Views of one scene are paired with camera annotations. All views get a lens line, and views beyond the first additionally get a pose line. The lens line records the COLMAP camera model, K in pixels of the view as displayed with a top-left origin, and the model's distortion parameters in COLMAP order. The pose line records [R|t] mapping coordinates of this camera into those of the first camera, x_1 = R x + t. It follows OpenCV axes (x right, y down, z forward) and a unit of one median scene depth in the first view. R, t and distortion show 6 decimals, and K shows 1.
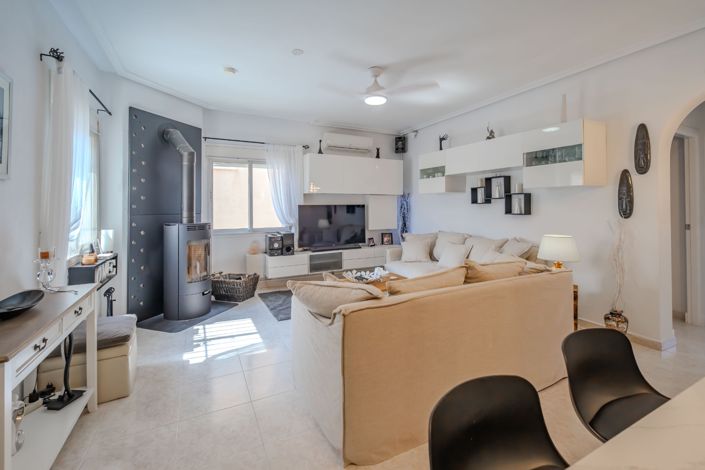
lens RADIAL K [[291.5, 0, 338.8], [0, 291.5, 205.3], [0, 0, 1]] dist [-0.007824, 0.001625]
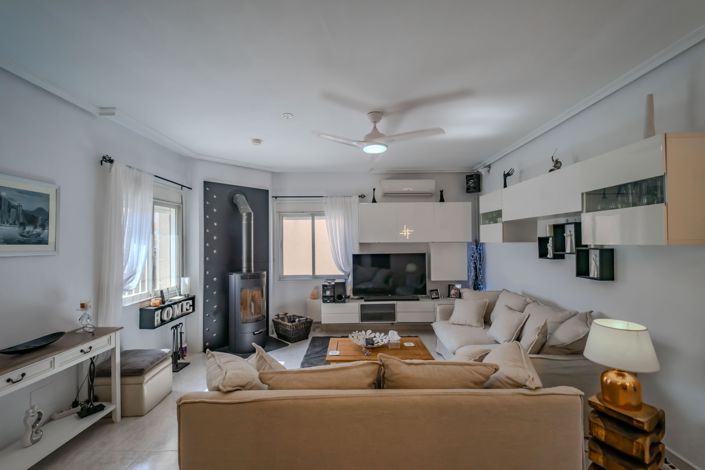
lens RADIAL K [[275.2, 0, 356.4], [0, 275.2, 239.3], [0, 0, 1]] dist [-0.003541, -0.000422]
pose [[0.905112, -0.011795, -0.425010, 0.334269], [0.011172, 0.999930, -0.003957, -0.057261], [0.425027, -0.001167, 0.905180, 0.150237]]
